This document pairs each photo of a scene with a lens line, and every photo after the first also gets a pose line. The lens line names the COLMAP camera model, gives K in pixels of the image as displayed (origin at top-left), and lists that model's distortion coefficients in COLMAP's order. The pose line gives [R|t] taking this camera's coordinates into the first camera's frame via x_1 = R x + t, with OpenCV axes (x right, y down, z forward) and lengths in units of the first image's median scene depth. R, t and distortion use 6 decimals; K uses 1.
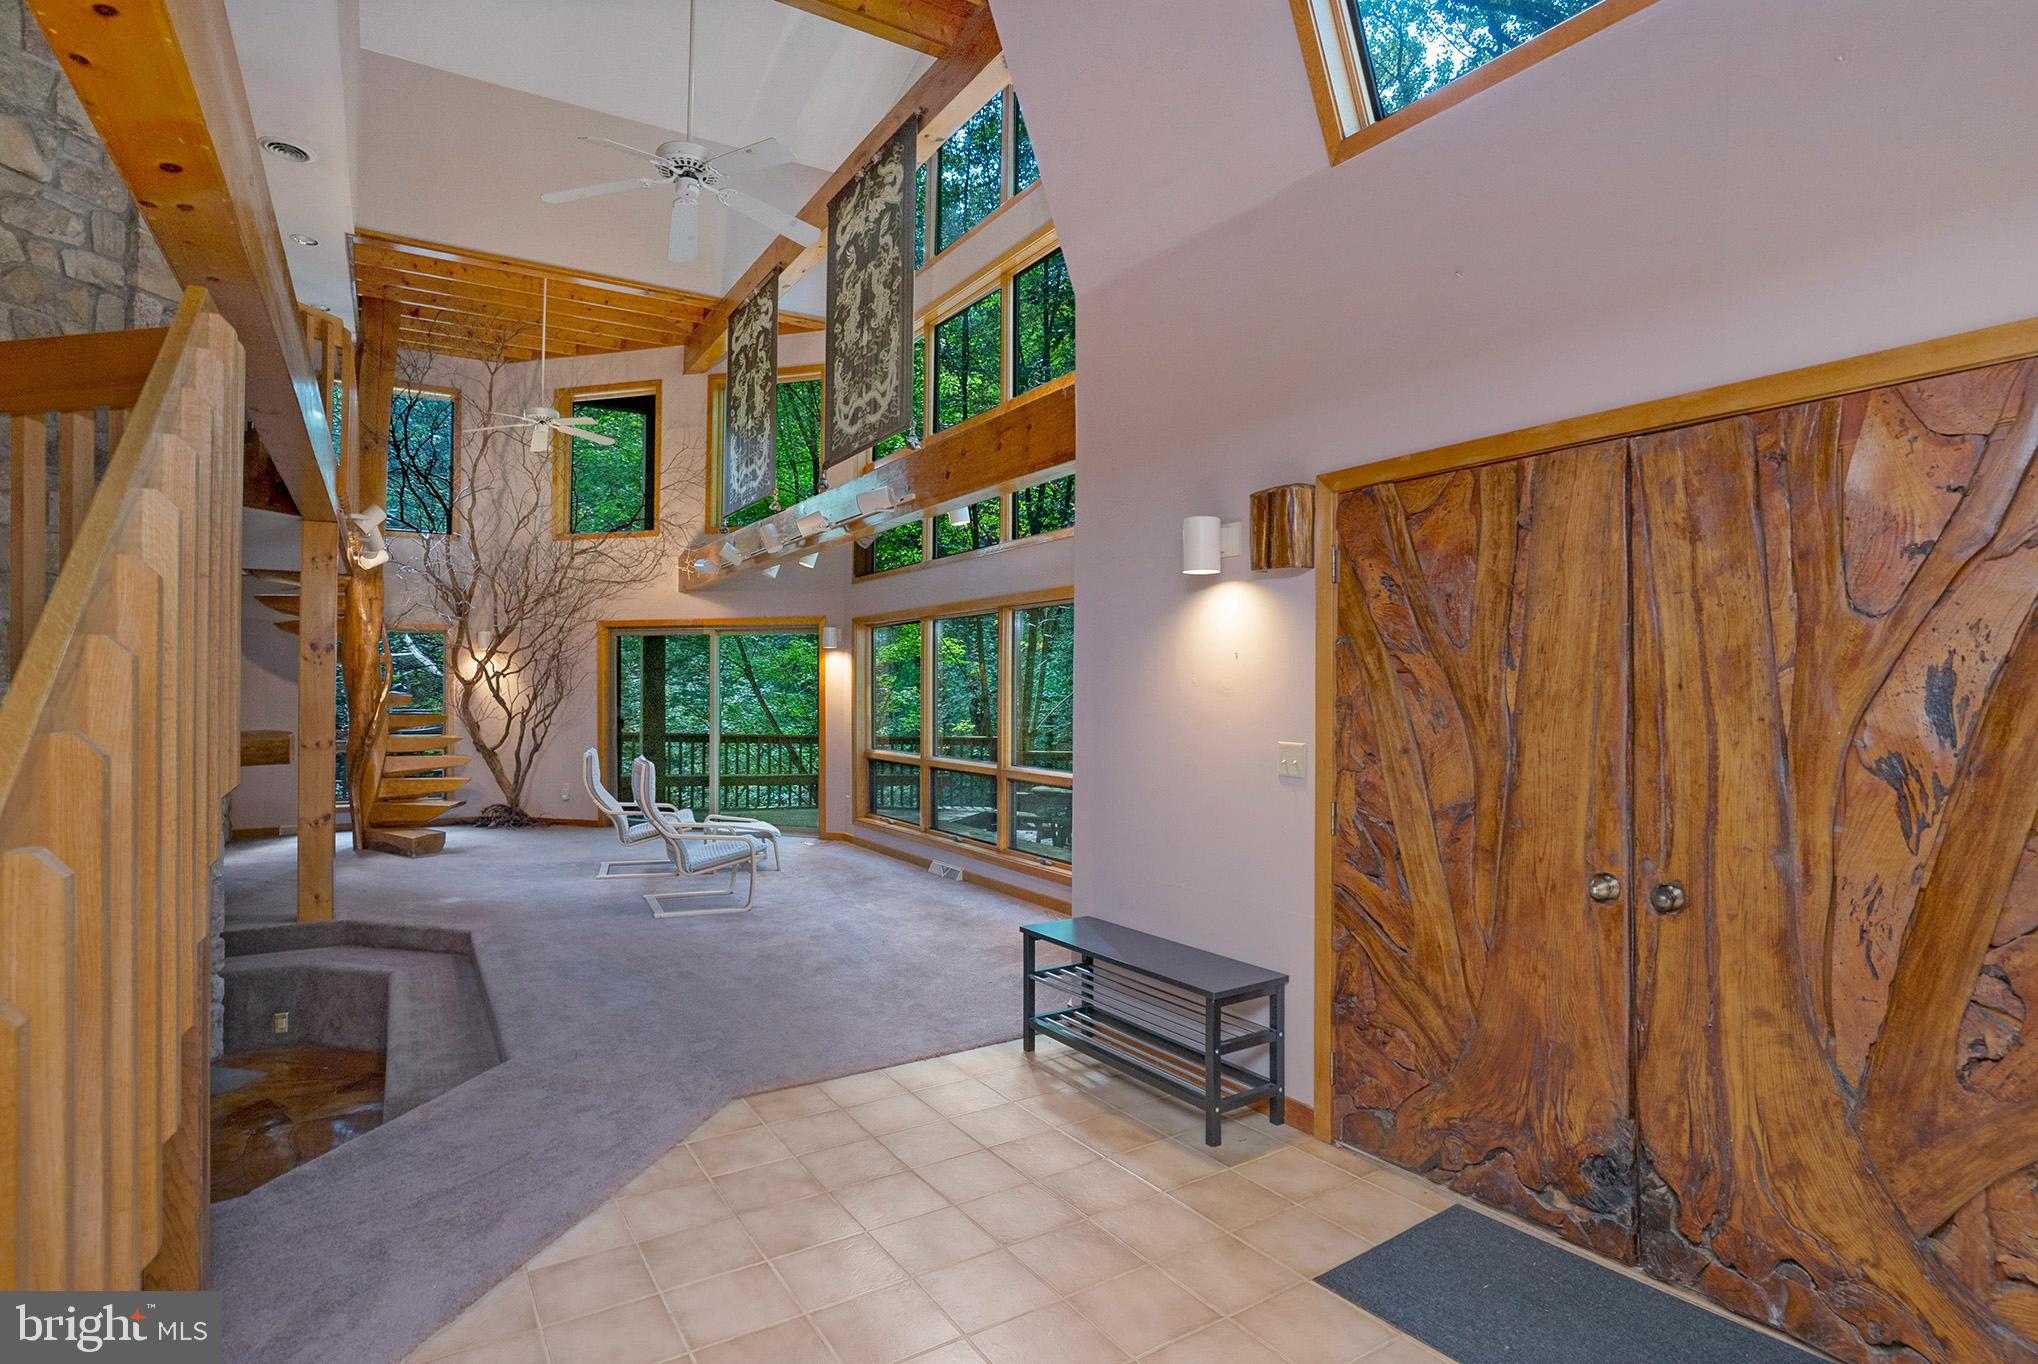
lens RADIAL K [[1019.0, 0, 1019.0], [0, 1019.0, 682.0], [0, 0, 1]] dist [-0.037089, -0.000272]
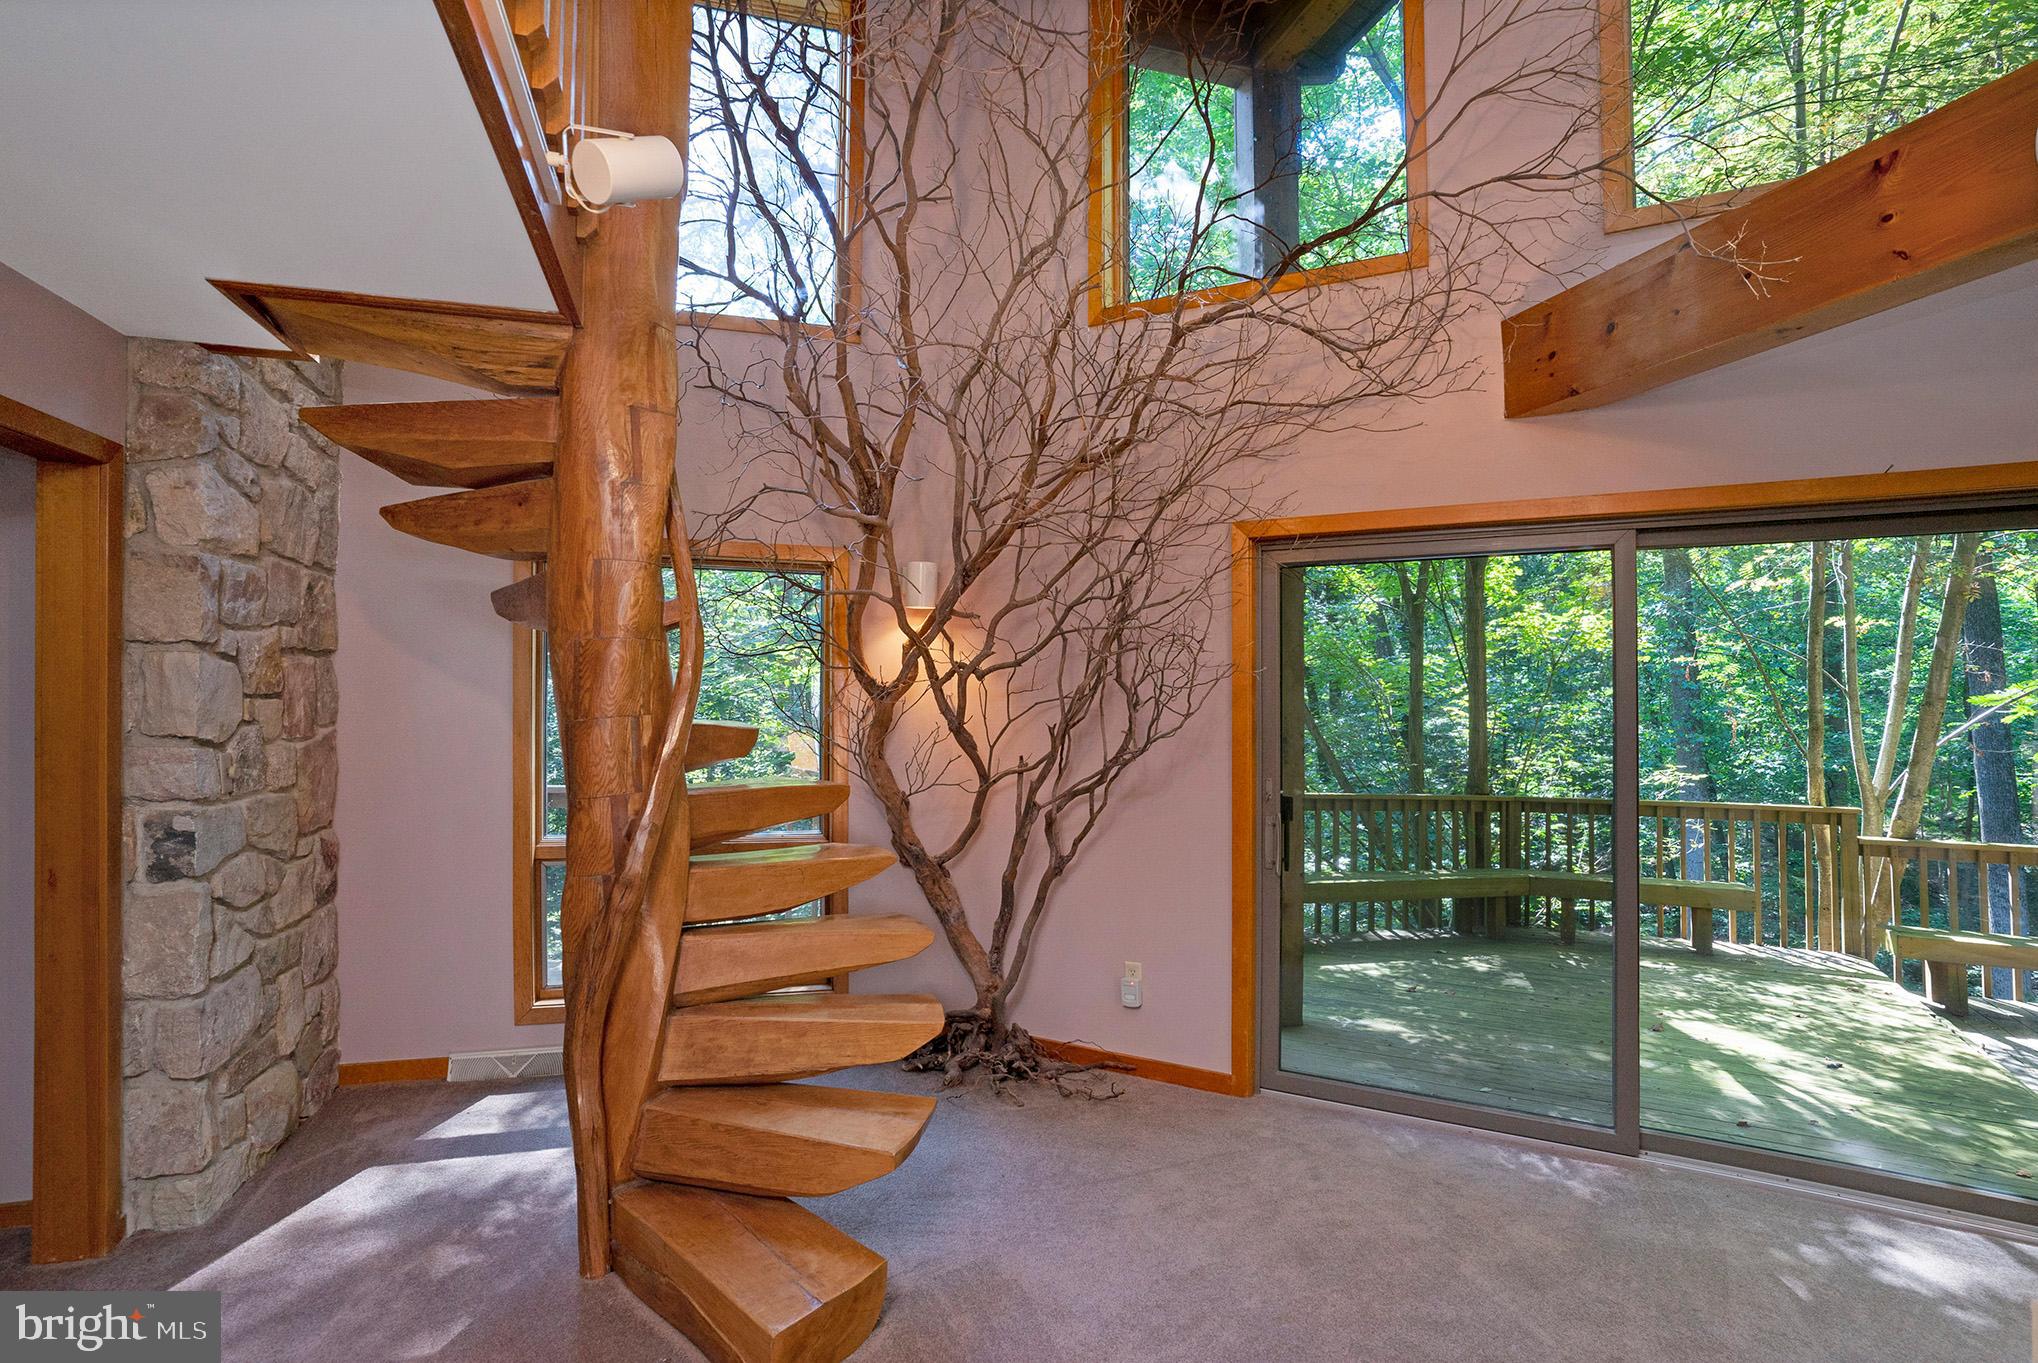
lens RADIAL K [[1007.2, 0, 1040.0], [0, 1007.2, 696.5], [0, 0, 1]] dist [-0.069869, 0.036447]
pose [[0.967002, 0.002622, -0.254756, -0.392465], [-0.002467, 0.999997, 0.000925, 0.001479], [0.254758, -0.000266, 0.967005, 0.642744]]
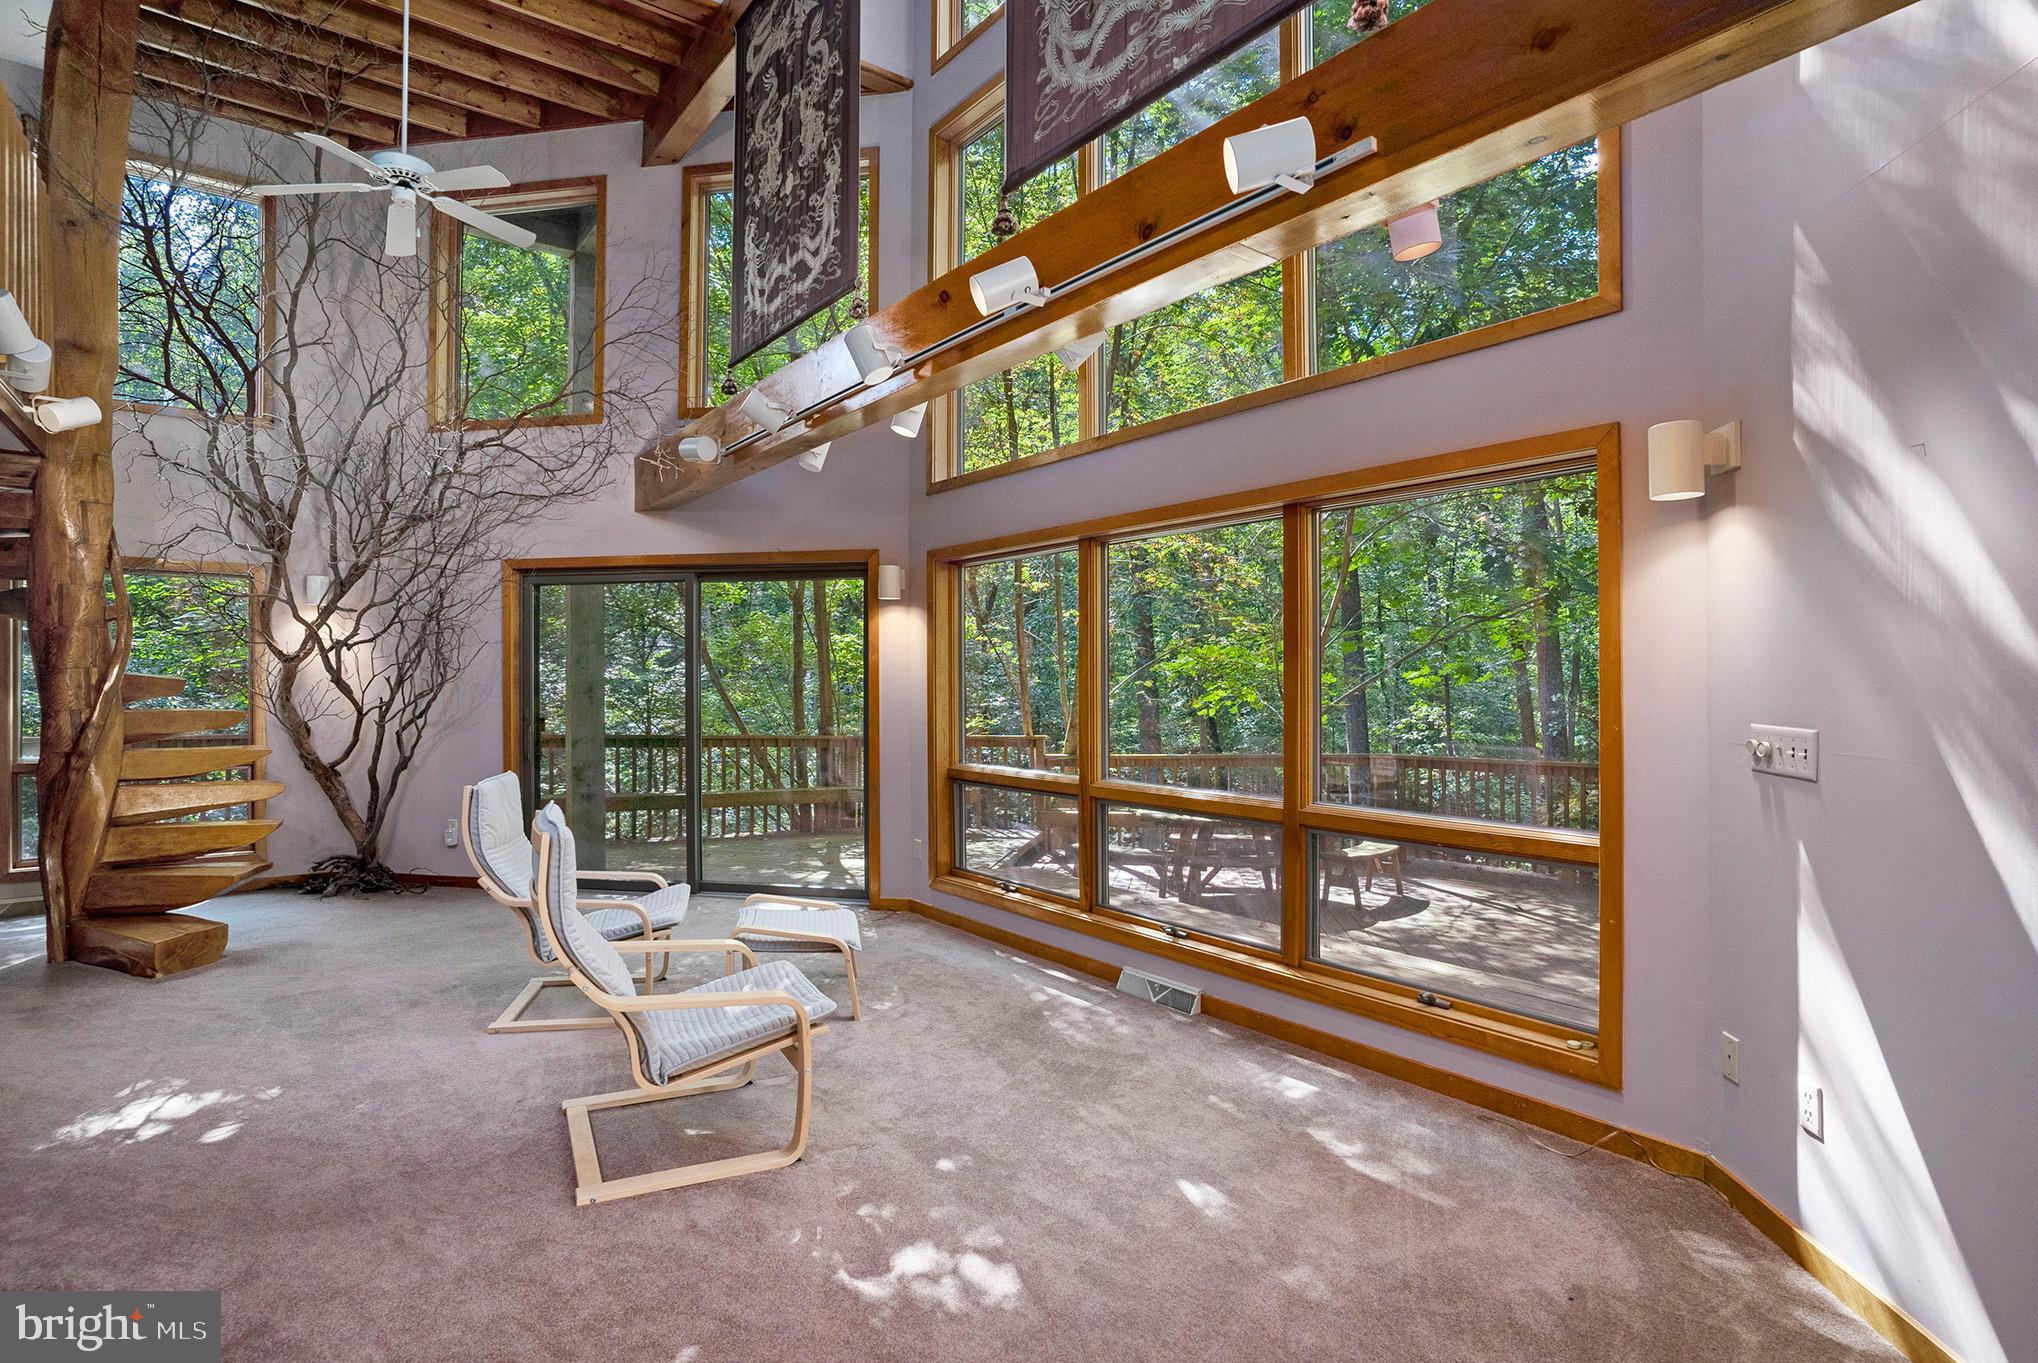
lens RADIAL K [[1017.0, 0, 965.3], [0, 1017.0, 675.8], [0, 0, 1]] dist [-0.043254, 0.024609]
pose [[0.998919, -0.003384, 0.046360, -0.162192], [0.003189, 0.999986, 0.004281, 0.009842], [-0.046374, -0.004129, 0.998916, 0.369310]]
